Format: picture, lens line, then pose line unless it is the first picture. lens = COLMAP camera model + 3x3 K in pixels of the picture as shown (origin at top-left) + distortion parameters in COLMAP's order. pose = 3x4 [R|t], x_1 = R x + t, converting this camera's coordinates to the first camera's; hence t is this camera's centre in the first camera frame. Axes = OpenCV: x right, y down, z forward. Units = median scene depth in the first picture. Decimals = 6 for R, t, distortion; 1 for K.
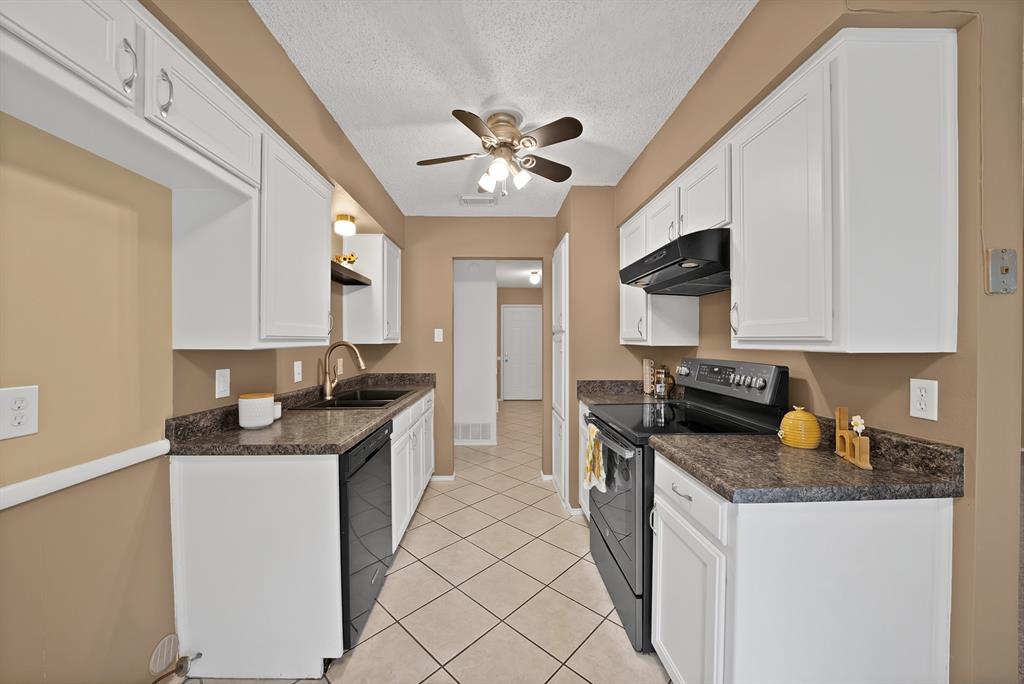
lens RADIAL K [[351.1, 0, 507.4], [0, 351.1, 341.1], [0, 0, 1]] dist [-0.020428, 0.000045]
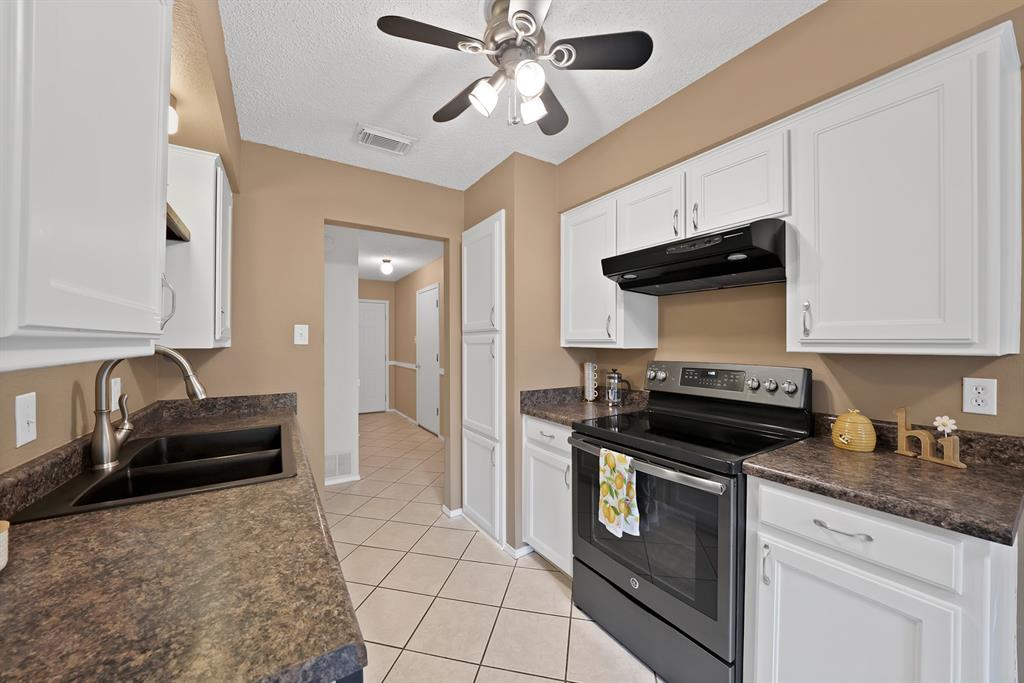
lens RADIAL K [[362.8, 0, 512.0], [0, 362.8, 341.5], [0, 0, 1]] dist [-0.018690, 0.000218]
pose [[0.868047, 0.001391, 0.496480, -0.287848], [0.000311, 0.999994, -0.003344, -0.001427], [-0.496481, 0.003057, 0.868042, 0.333947]]
